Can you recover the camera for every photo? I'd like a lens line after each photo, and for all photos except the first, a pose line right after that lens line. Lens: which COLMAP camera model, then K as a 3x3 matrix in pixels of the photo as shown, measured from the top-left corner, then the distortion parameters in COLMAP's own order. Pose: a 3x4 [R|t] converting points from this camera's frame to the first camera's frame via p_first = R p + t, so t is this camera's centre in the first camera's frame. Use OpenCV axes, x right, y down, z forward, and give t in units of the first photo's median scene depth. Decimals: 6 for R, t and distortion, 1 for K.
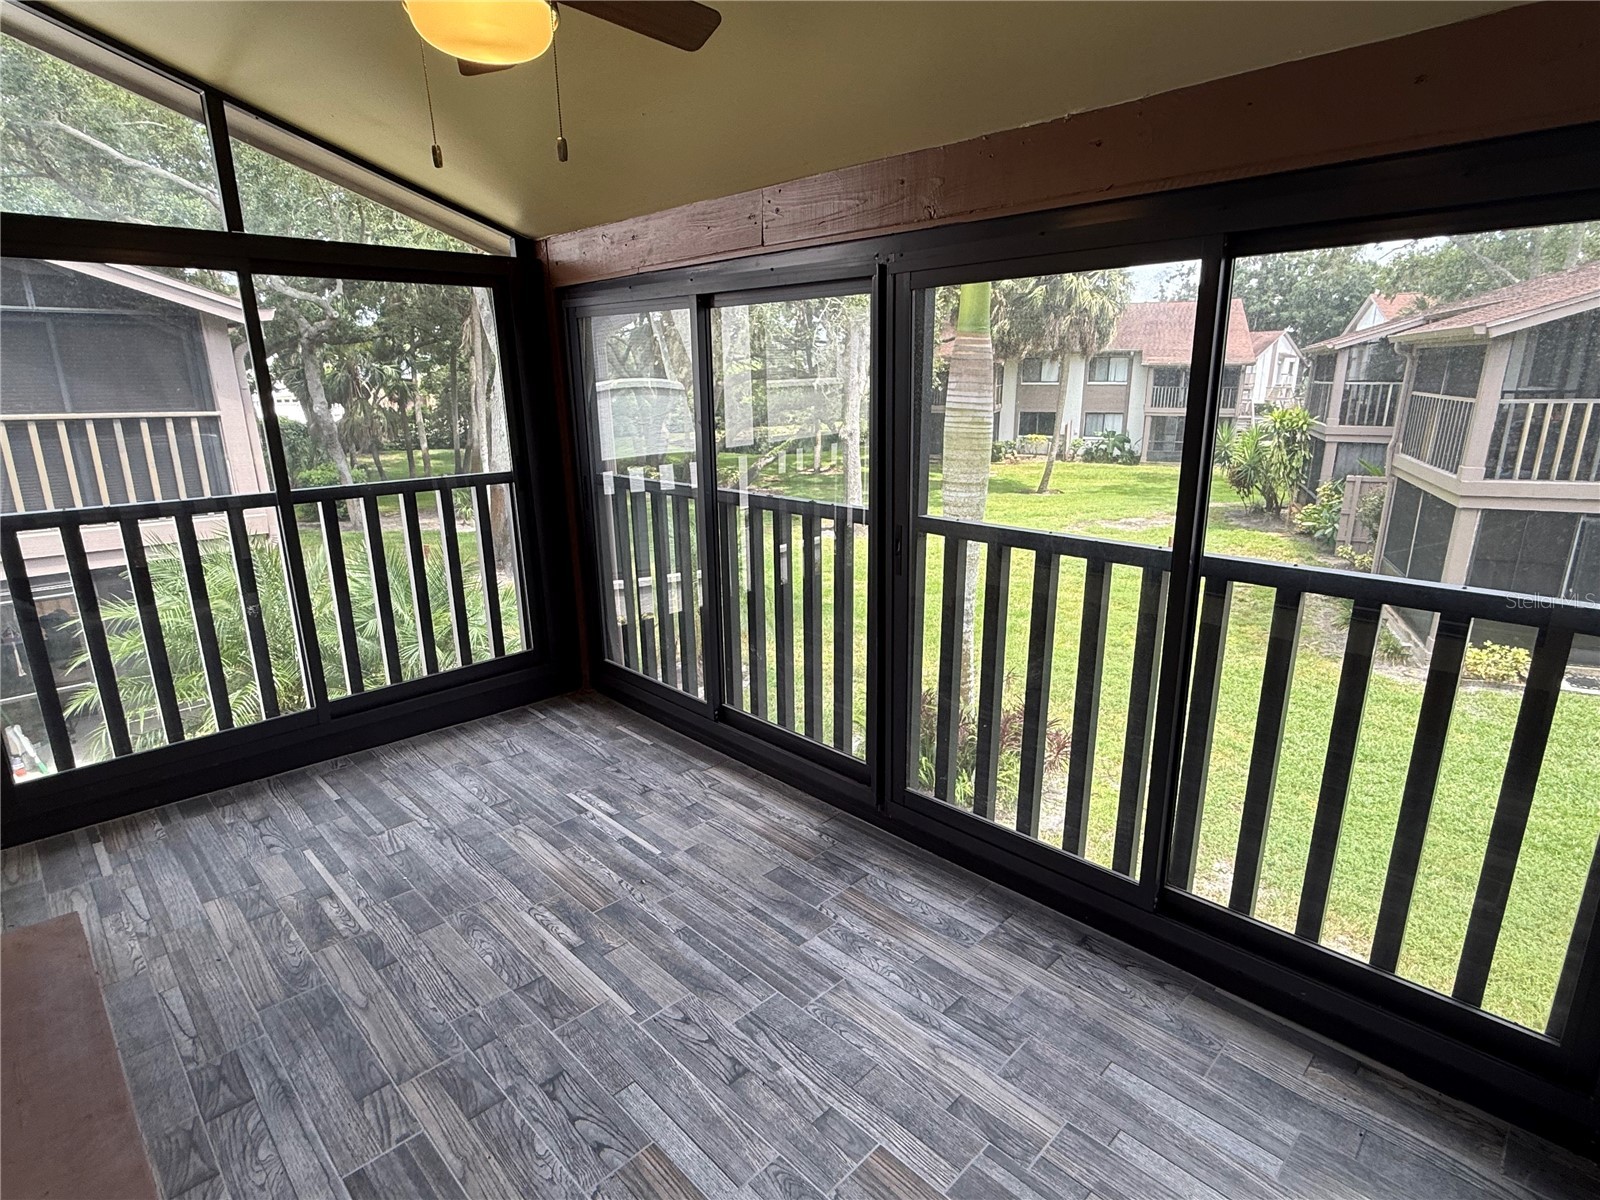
lens RADIAL K [[832.2, 0, 802.5], [0, 832.2, 602.9], [0, 0, 1]] dist [0.002250, -0.000365]
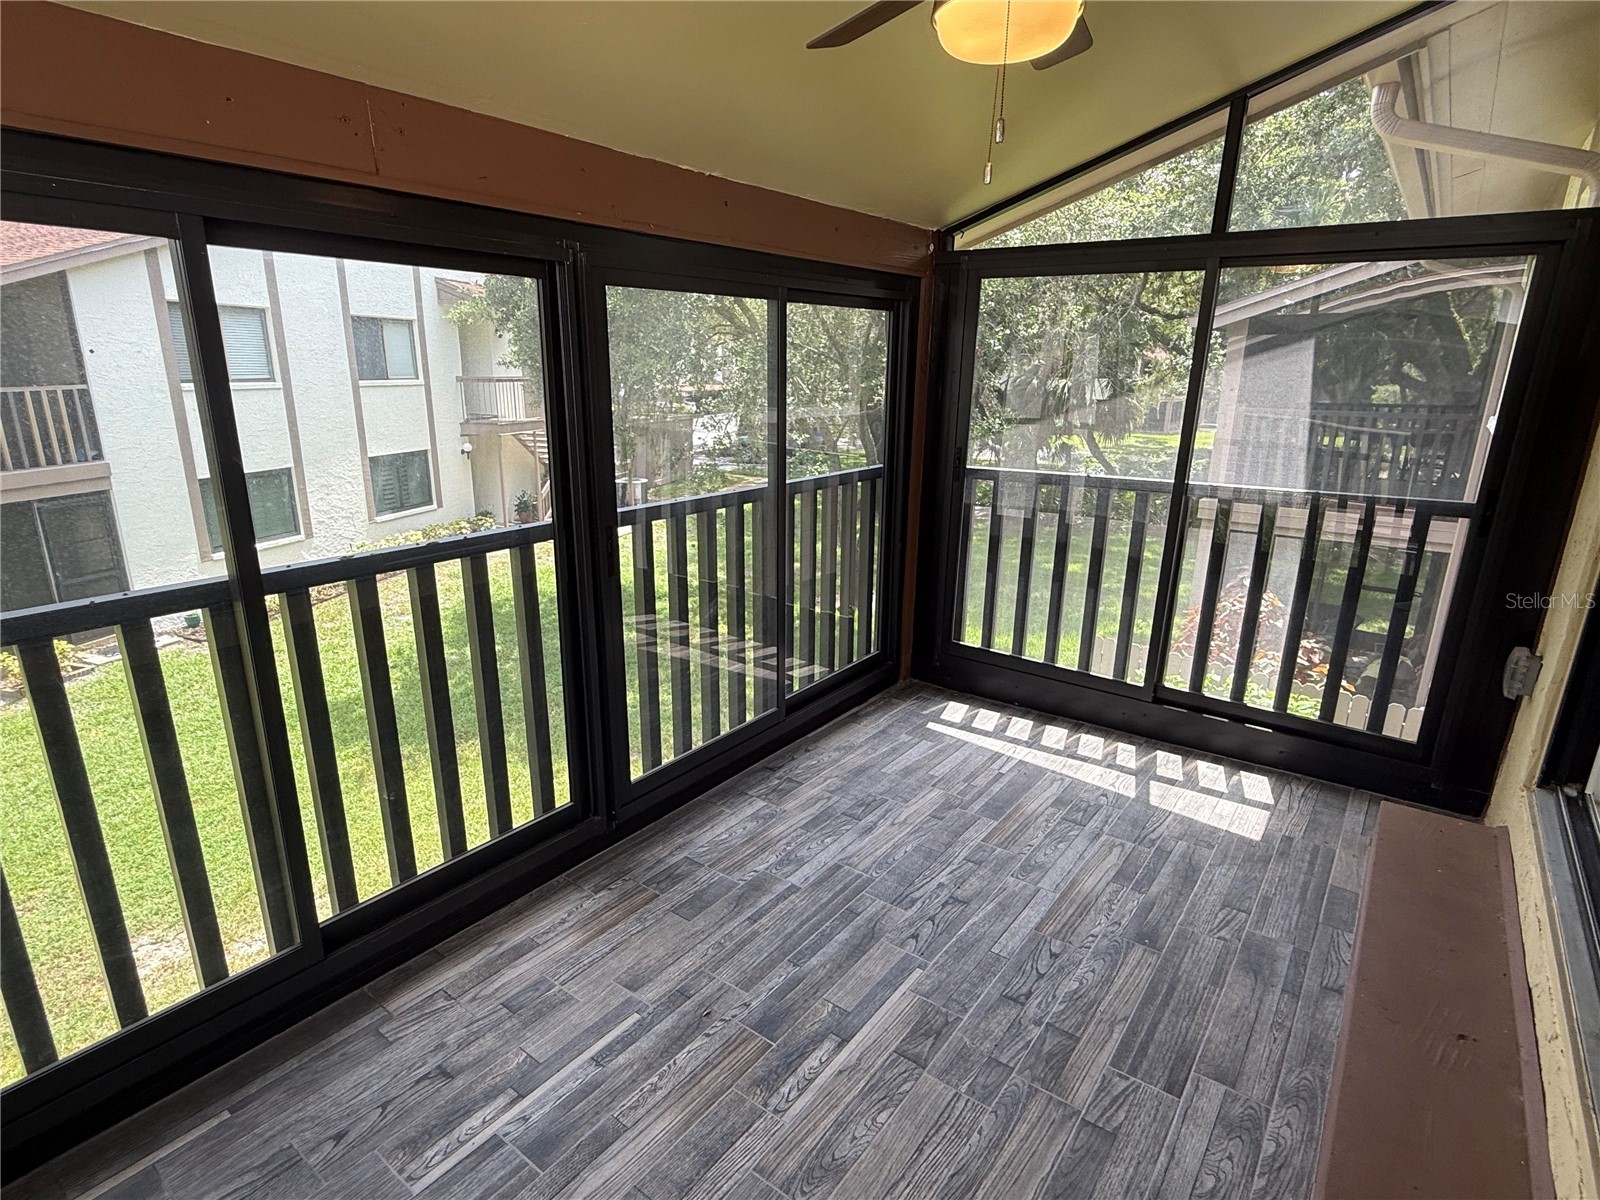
lens RADIAL K [[832.2, 0, 802.5], [0, 832.2, 597.0], [0, 0, 1]] dist [0.002250, -0.000365]
pose [[-0.134727, -0.260425, 0.956048, -0.957591], [0.252318, 0.924023, 0.287259, -0.262305], [-0.958219, 0.279930, -0.058781, 0.949102]]
